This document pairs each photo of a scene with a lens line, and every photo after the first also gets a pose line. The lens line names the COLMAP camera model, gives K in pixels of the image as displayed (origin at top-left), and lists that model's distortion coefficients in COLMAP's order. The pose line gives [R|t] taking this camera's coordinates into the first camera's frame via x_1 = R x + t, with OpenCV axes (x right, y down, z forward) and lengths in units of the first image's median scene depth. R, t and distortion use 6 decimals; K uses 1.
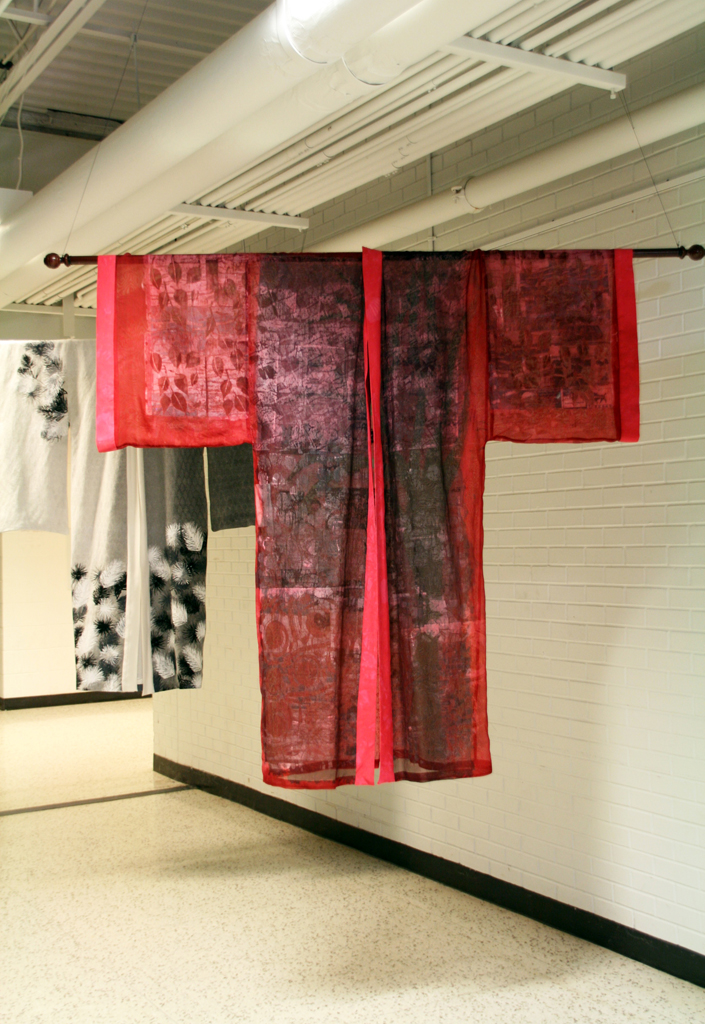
lens RADIAL K [[1222.0, 0, 355.3], [0, 1222.0, 499.6], [0, 0, 1]] dist [-0.003446, 0.022069]
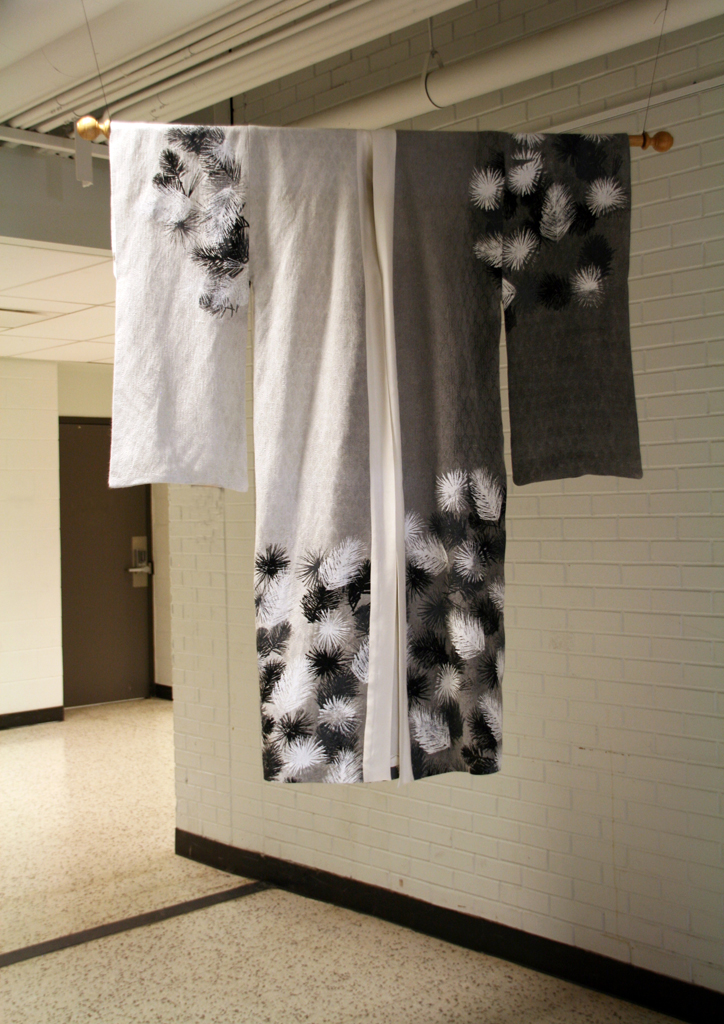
lens RADIAL K [[1238.6, 0, 341.8], [0, 1238.6, 477.1], [0, 0, 1]] dist [0.001287, 0.054420]
pose [[0.980306, 0.003085, 0.197460, -0.307330], [-0.003520, 0.999992, 0.001853, 0.021800], [-0.197453, -0.002511, 0.980309, 0.468145]]
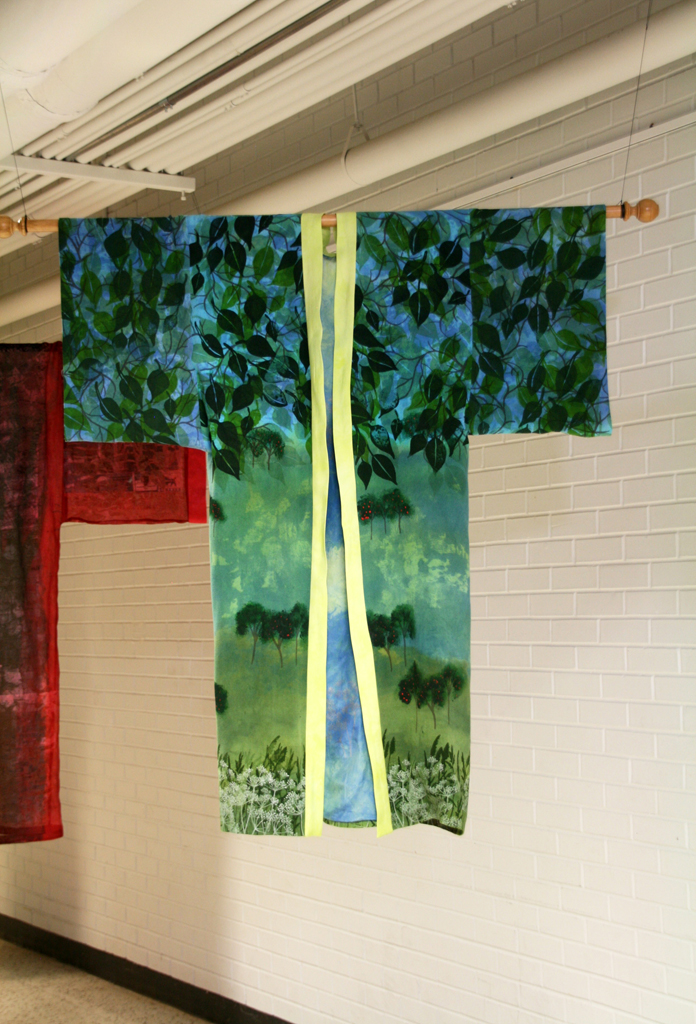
lens RADIAL K [[1798.0, 0, 348.0], [0, 1798.0, 512.0], [0, 0, 1]] dist [0.059022, 1.751409]
pose [[0.999924, 0.000136, -0.012297, 0.261590], [-0.000407, 0.999756, -0.022067, -0.015640], [0.012291, 0.022070, 0.999681, -0.396437]]
